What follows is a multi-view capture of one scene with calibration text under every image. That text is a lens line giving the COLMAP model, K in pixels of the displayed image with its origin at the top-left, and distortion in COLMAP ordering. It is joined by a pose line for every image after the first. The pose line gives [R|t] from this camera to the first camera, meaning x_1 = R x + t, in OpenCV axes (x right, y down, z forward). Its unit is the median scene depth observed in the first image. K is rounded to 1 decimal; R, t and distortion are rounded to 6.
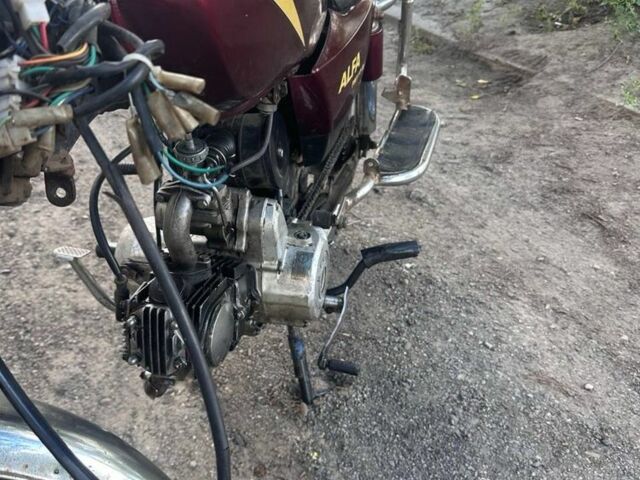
lens RADIAL K [[605.4, 0, 339.6], [0, 605.4, 239.9], [0, 0, 1]] dist [0.117729, -0.229638]
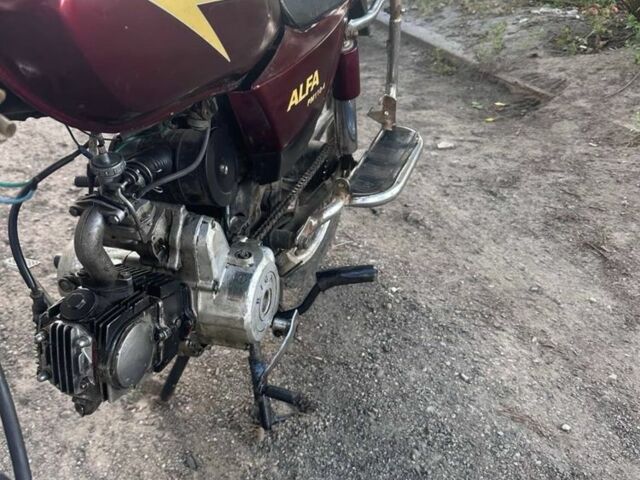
lens RADIAL K [[605.4, 0, 339.6], [0, 605.4, 239.9], [0, 0, 1]] dist [0.117729, -0.229638]
pose [[0.997009, 0.038359, -0.067092, 0.104673], [-0.040349, 0.998777, -0.028564, -0.006866], [0.065914, 0.031186, 0.997338, 0.026626]]
